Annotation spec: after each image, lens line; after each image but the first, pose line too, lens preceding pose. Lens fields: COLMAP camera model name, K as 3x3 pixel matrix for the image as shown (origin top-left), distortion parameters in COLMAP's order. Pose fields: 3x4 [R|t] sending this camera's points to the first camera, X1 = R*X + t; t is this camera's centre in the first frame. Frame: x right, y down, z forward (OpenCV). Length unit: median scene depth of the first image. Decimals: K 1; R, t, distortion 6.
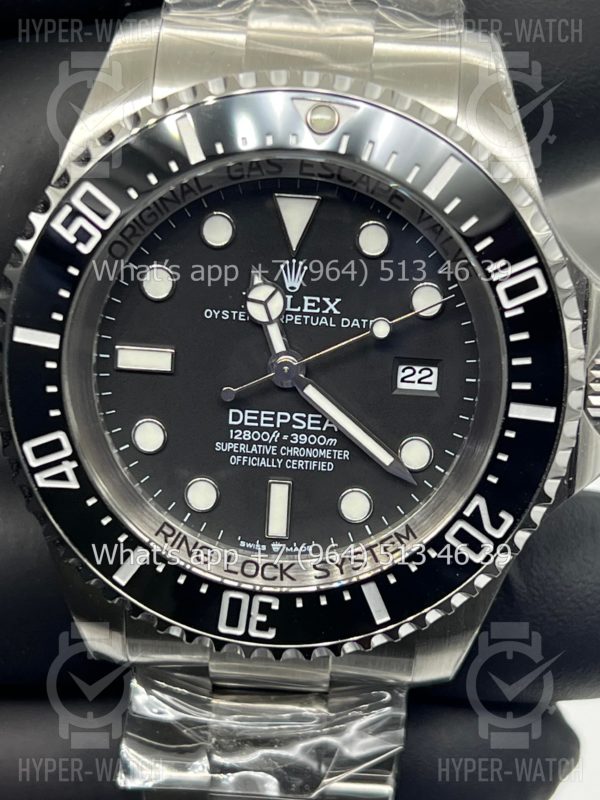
lens RADIAL K [[1799.0, 0, 300.0], [0, 1799.0, 400.0], [0, 0, 1]] dist [0.265576, -0.357244]
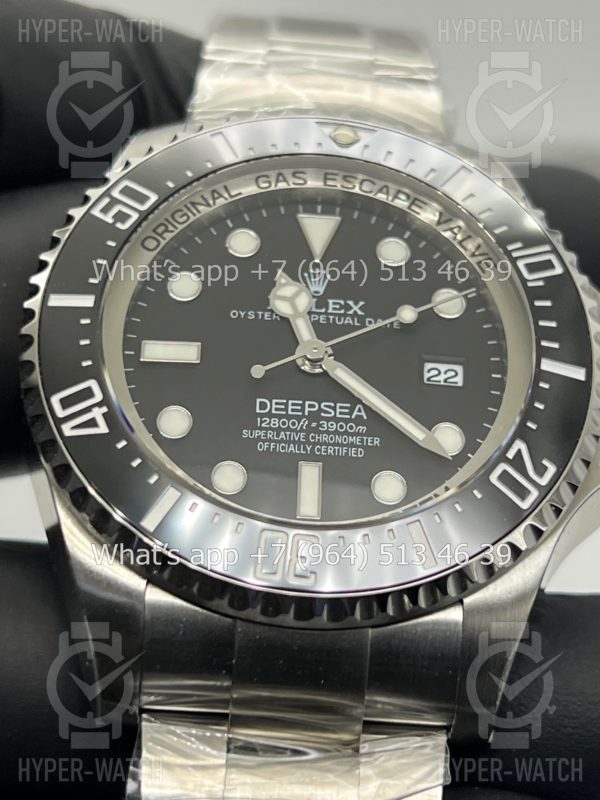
lens RADIAL K [[2003.5, 0, 300.0], [0, 2003.5, 400.0], [0, 0, 1]] dist [0.097816, -0.040774]
pose [[0.994056, 0.027333, 0.105380, -0.132648], [0.042886, 0.791386, -0.609811, 0.683349], [-0.100064, 0.610706, 0.785510, 0.140613]]
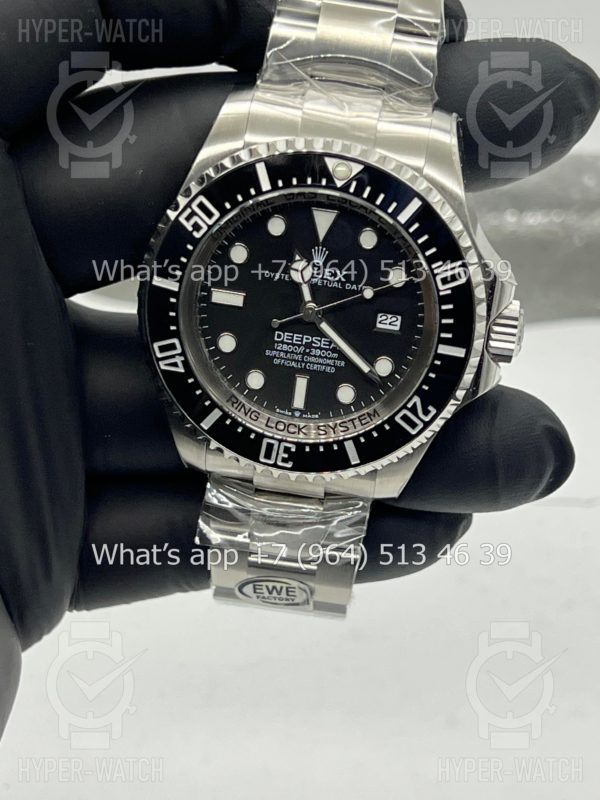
lens RADIAL K [[1799.0, 0, 300.0], [0, 1799.0, 400.0], [0, 0, 1]] dist [0.265576, -0.357244]
pose [[0.995839, 0.082547, -0.038603, 0.054417], [-0.077035, 0.988870, 0.127290, -0.149232], [0.048681, -0.123786, 0.991114, -0.681983]]
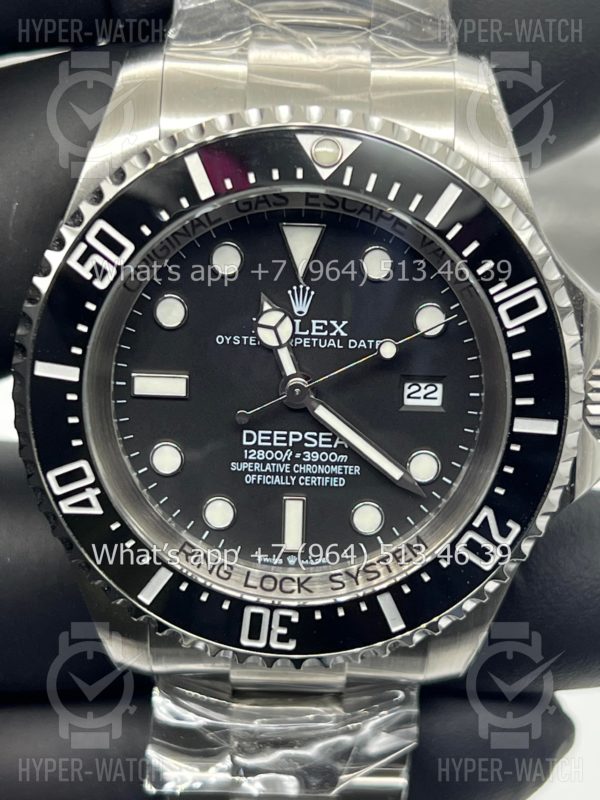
lens RADIAL K [[1799.0, 0, 300.0], [0, 1799.0, 400.0], [0, 0, 1]] dist [0.265576, -0.357244]
pose [[0.998986, -0.035770, 0.027337, -0.034736], [0.034767, 0.998735, 0.036315, -0.049712], [-0.028601, -0.035328, 0.998966, -0.037591]]
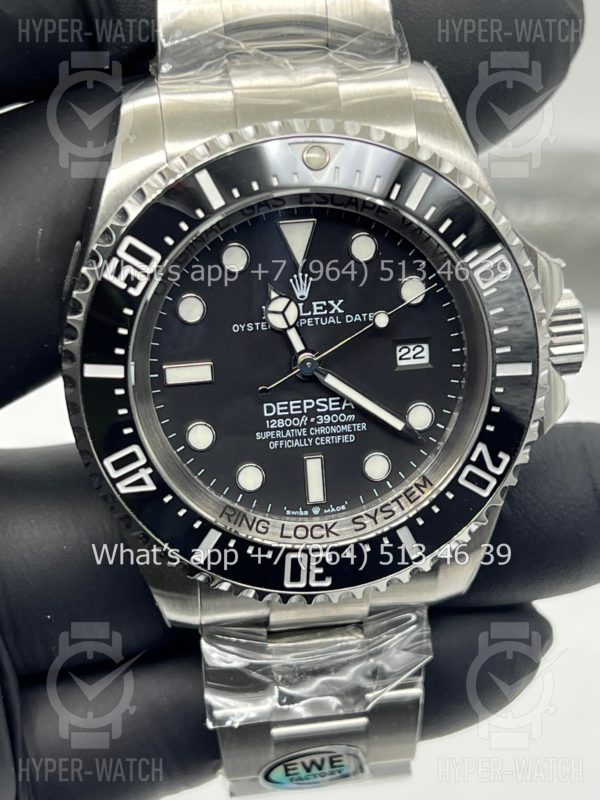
lens RADIAL K [[1799.0, 0, 300.0], [0, 1799.0, 400.0], [0, 0, 1]] dist [0.265576, -0.357244]
pose [[0.979613, -0.154585, 0.128301, -0.171340], [0.149331, 0.987539, 0.049661, -0.054317], [-0.134379, -0.029489, 0.990491, -0.194168]]
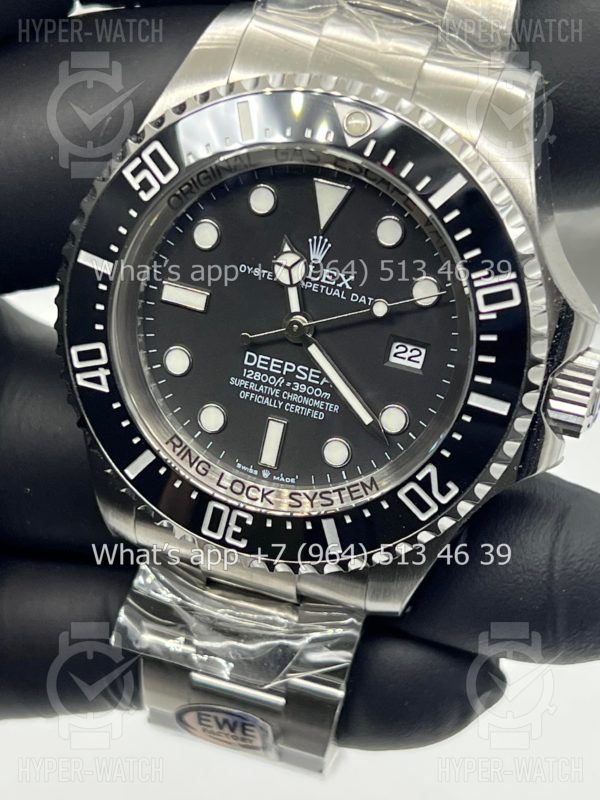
lens RADIAL K [[1799.0, 0, 300.0], [0, 1799.0, 400.0], [0, 0, 1]] dist [0.265576, -0.357244]
pose [[0.969601, 0.194032, -0.149082, 0.179179], [-0.187594, 0.980636, 0.056228, -0.037126], [0.157105, -0.026551, 0.987225, -0.162075]]
